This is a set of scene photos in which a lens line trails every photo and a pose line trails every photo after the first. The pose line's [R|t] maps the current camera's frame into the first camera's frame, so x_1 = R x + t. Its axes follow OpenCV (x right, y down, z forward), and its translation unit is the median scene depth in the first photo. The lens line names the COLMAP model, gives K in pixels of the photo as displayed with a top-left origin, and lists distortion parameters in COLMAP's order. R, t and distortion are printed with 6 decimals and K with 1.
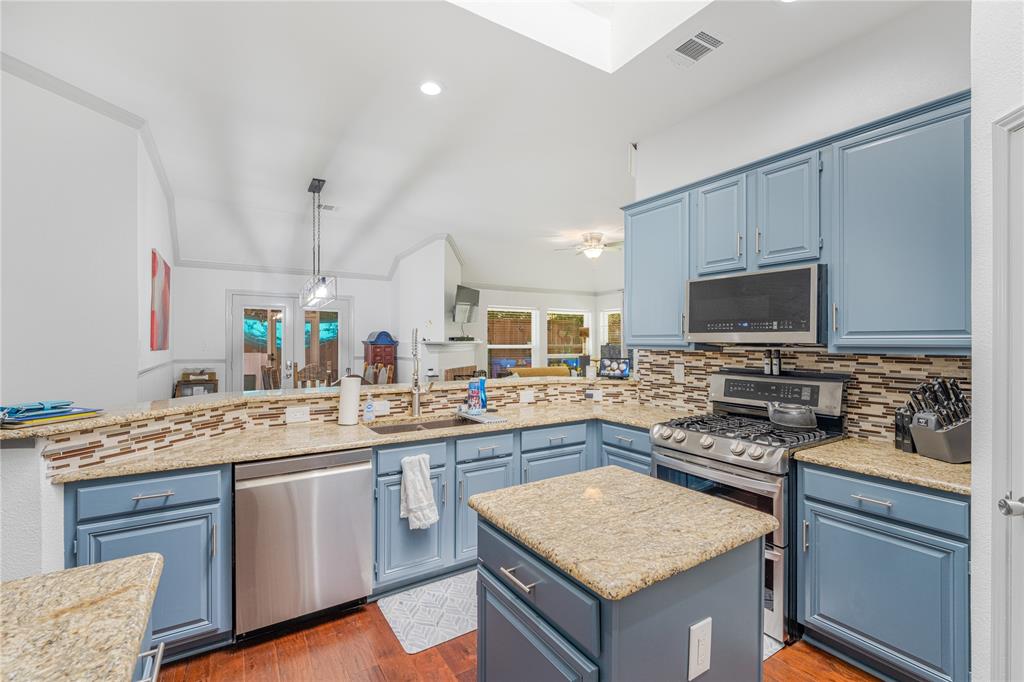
lens RADIAL K [[439.0, 0, 512.0], [0, 439.0, 341.0], [0, 0, 1]] dist [-0.000150, -0.000017]
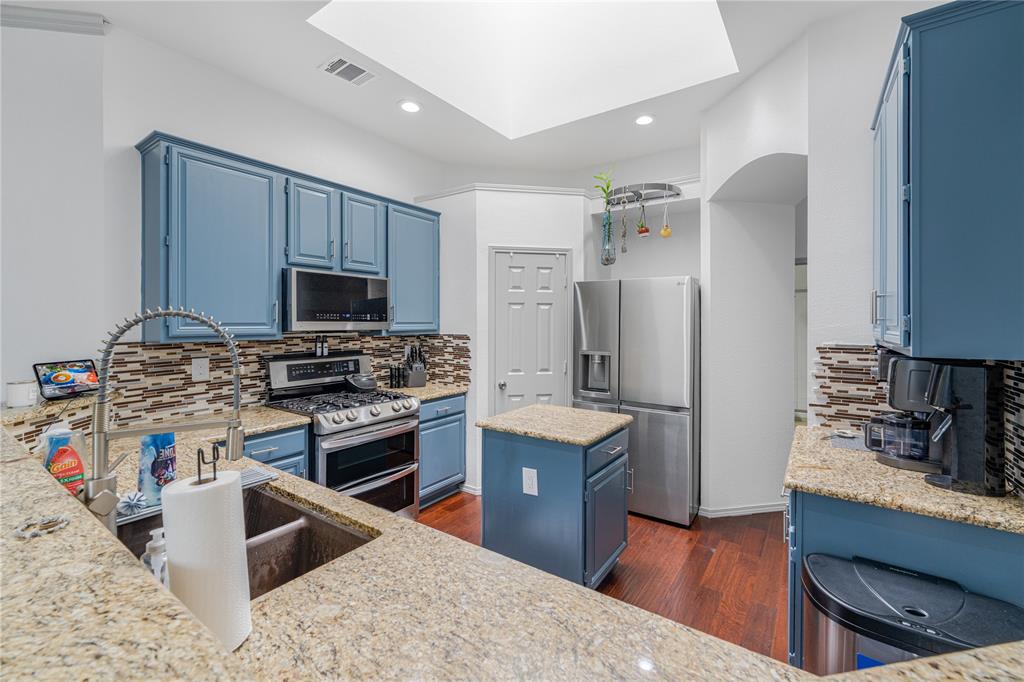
lens RADIAL K [[439.0, 0, 512.0], [0, 439.0, 341.0], [0, 0, 1]] dist [-0.000150, -0.000017]
pose [[-0.380464, -0.032561, 0.924222, -0.595515], [0.007041, 0.999249, 0.038103, -0.006471], [-0.924769, 0.021005, -0.379949, 0.773805]]
